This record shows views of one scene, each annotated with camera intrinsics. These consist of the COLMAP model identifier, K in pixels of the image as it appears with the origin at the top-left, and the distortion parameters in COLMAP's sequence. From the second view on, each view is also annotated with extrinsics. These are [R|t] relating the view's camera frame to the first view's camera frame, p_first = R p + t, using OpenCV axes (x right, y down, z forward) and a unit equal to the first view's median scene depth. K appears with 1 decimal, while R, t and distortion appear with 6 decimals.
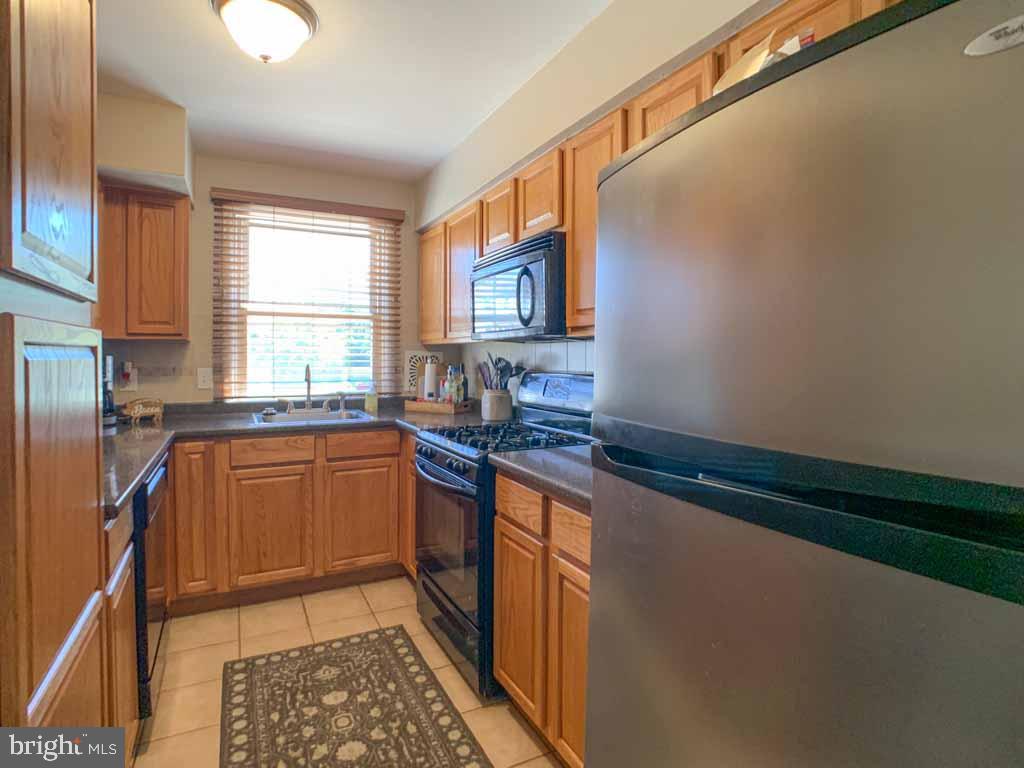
lens RADIAL K [[538.0, 0, 511.3], [0, 538.0, 365.7], [0, 0, 1]] dist [-0.021063, 0.000653]
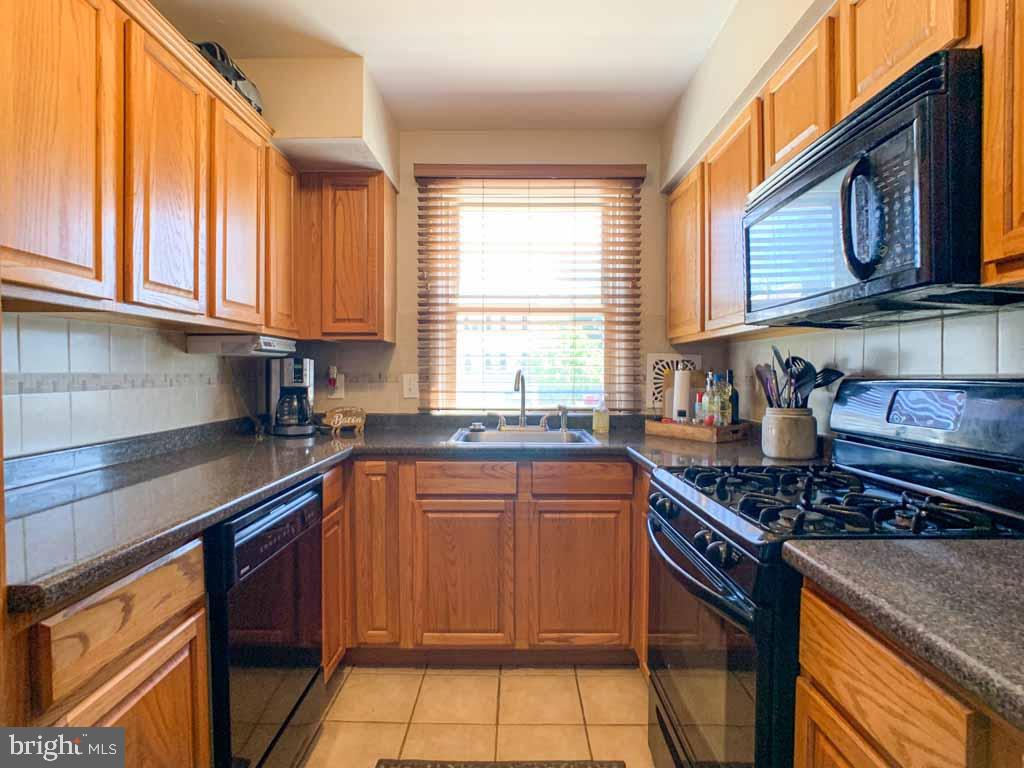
lens RADIAL K [[530.1, 0, 506.6], [0, 530.1, 378.6], [0, 0, 1]] dist [-0.035732, 0.000105]
pose [[0.879715, 0.001909, -0.475498, -0.025075], [-0.007363, 0.999927, -0.009609, 0.018503], [0.475445, 0.011954, 0.879664, 0.312291]]
